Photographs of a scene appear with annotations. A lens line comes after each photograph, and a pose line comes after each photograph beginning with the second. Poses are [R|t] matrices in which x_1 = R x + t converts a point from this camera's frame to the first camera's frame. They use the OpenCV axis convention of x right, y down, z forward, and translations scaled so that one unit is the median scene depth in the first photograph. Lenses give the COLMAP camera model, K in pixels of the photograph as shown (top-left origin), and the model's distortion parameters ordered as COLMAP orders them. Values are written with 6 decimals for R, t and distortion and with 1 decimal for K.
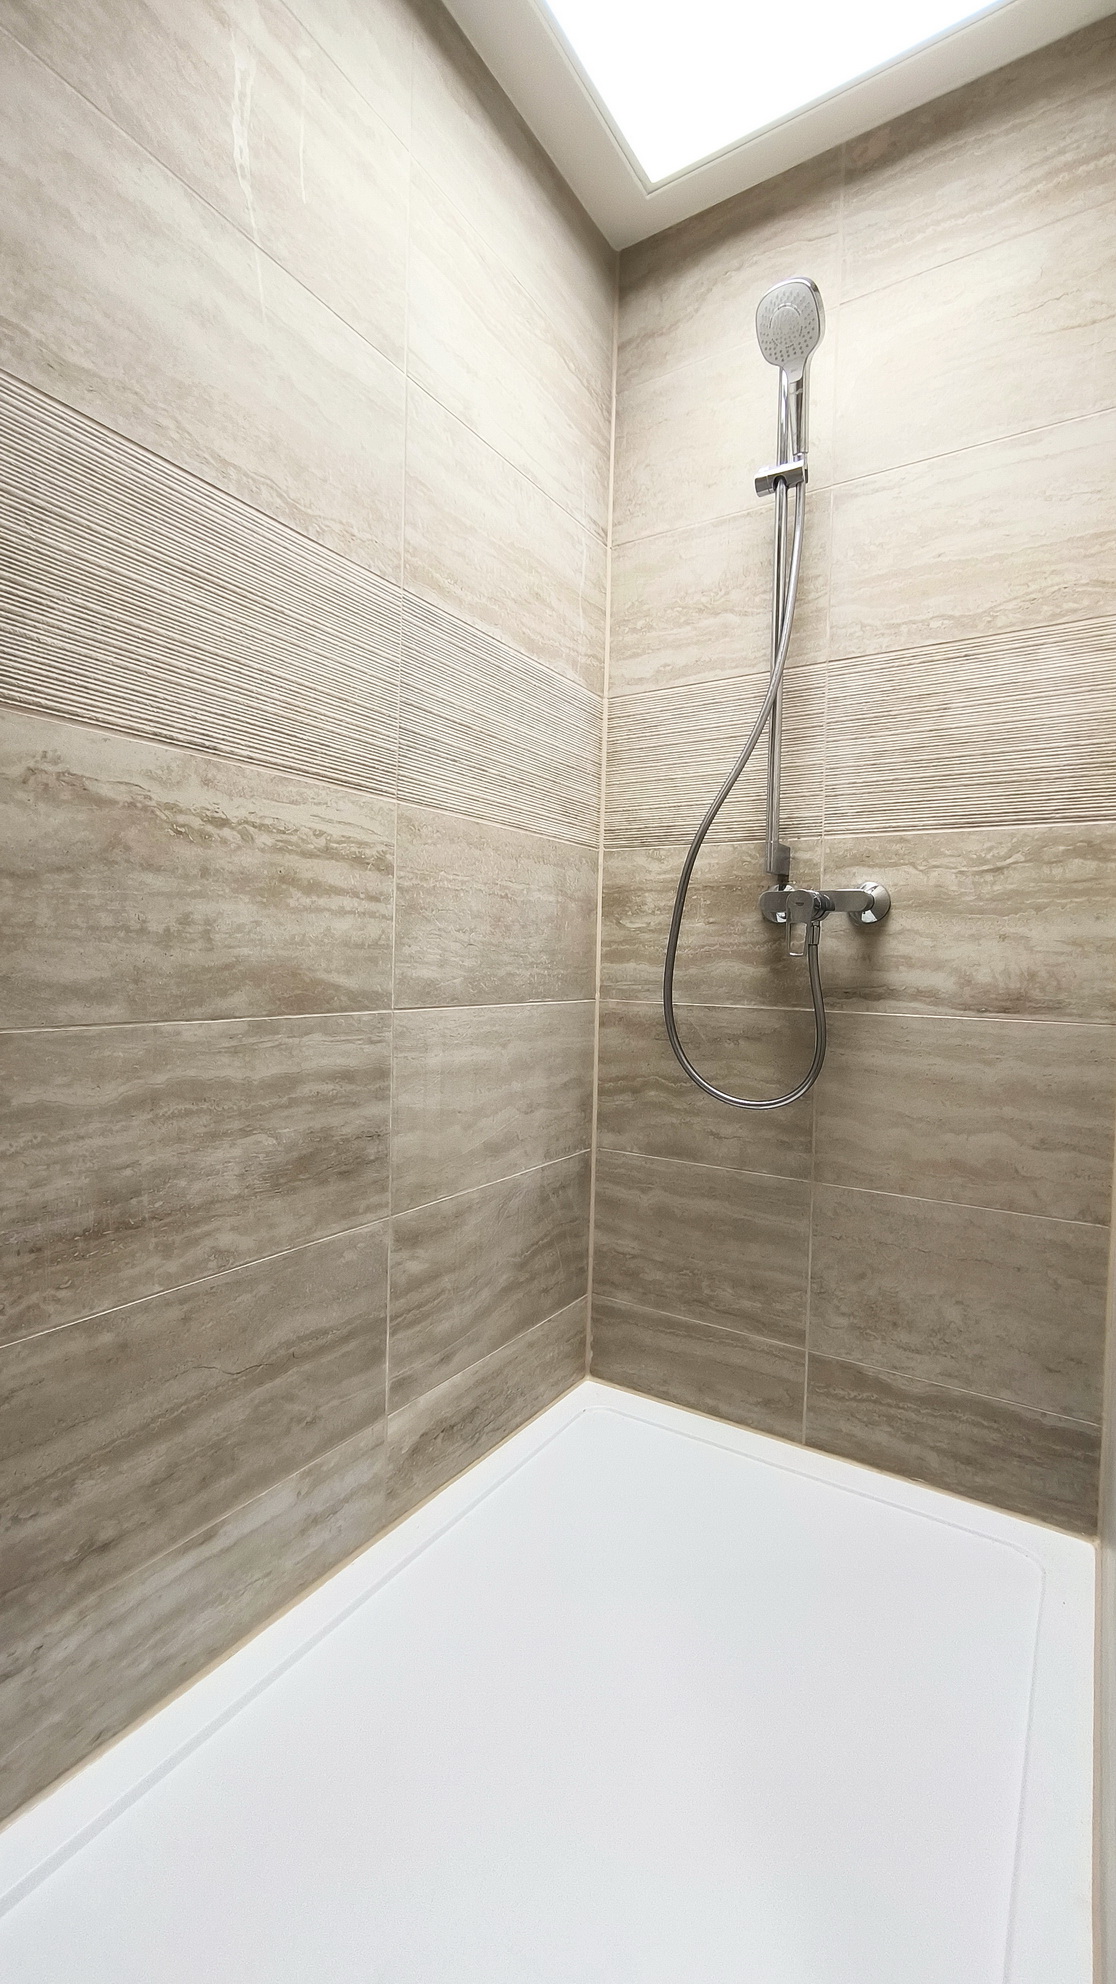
lens RADIAL K [[850.8, 0, 561.6], [0, 850.8, 993.1], [0, 0, 1]] dist [-0.022332, 0.009962]
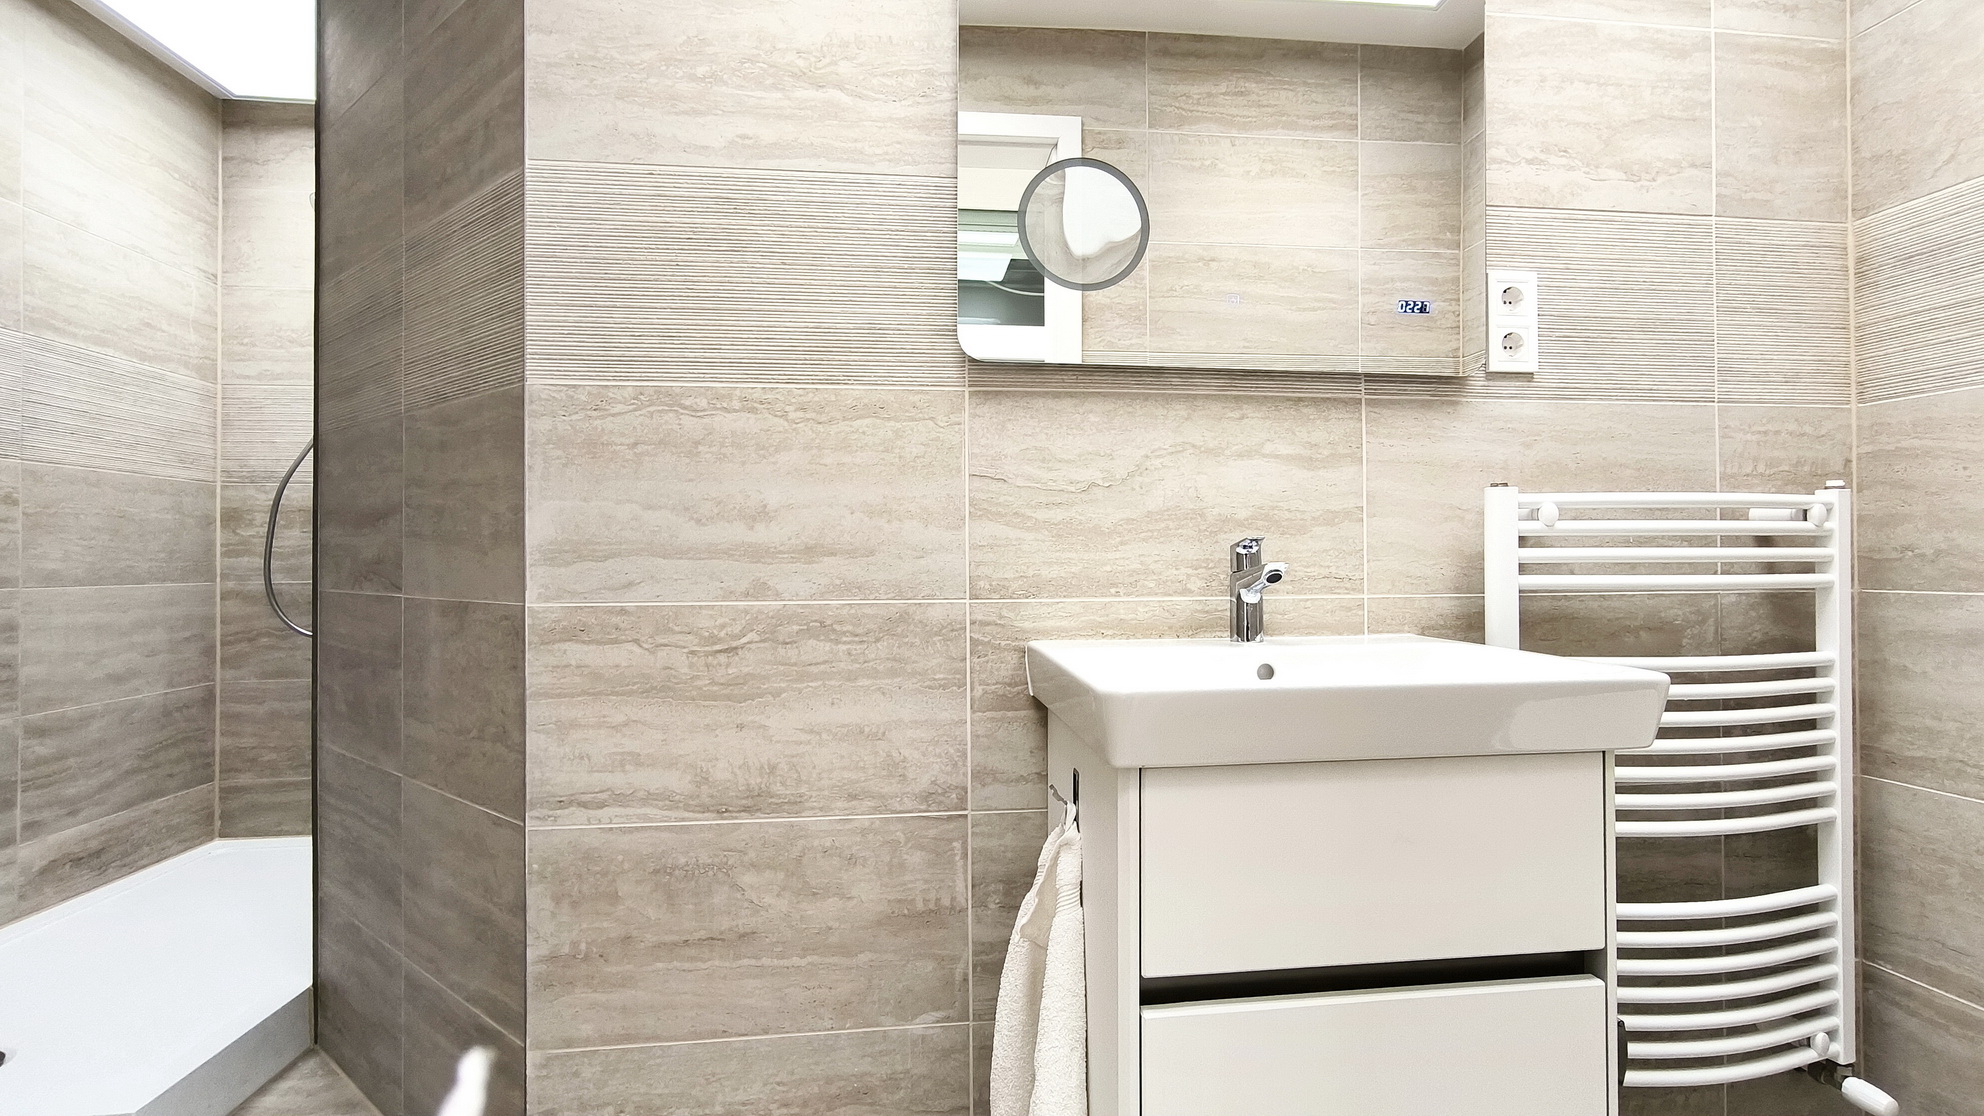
lens RADIAL K [[850.8, 0, 996.0], [0, 850.8, 554.1], [0, 0, 1]] dist [-0.022332, 0.009962]
pose [[0.767601, -0.022614, 0.640529, 0.162947], [0.047947, 0.998603, -0.022203, 0.062469], [-0.639132, 0.047755, 0.767613, -1.128336]]
